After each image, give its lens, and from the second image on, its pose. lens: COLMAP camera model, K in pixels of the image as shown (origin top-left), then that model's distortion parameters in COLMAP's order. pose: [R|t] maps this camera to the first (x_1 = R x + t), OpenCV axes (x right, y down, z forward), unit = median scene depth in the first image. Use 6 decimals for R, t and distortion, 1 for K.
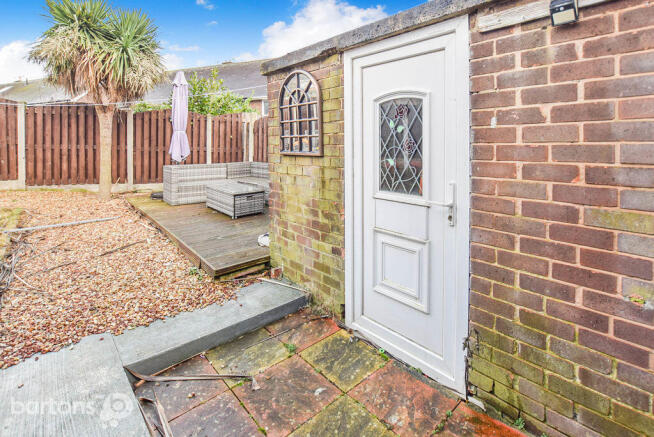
lens RADIAL K [[323.0, 0, 328.1], [0, 323.0, 152.0], [0, 0, 1]] dist [-0.002389, -0.000445]
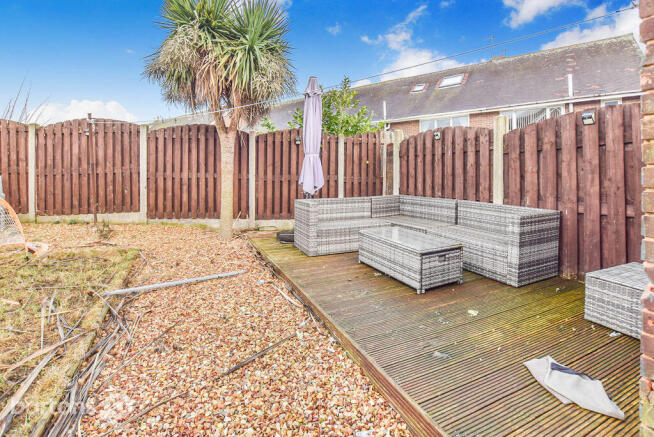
lens RADIAL K [[286.0, 0, 326.4], [0, 286.0, 180.2], [0, 0, 1]] dist [0.000801, 0.000002]
pose [[0.969609, 0.002002, -0.244652, -0.263654], [-0.003567, 0.999976, -0.005957, 0.000641], [0.244634, 0.006649, 0.969593, 0.351852]]
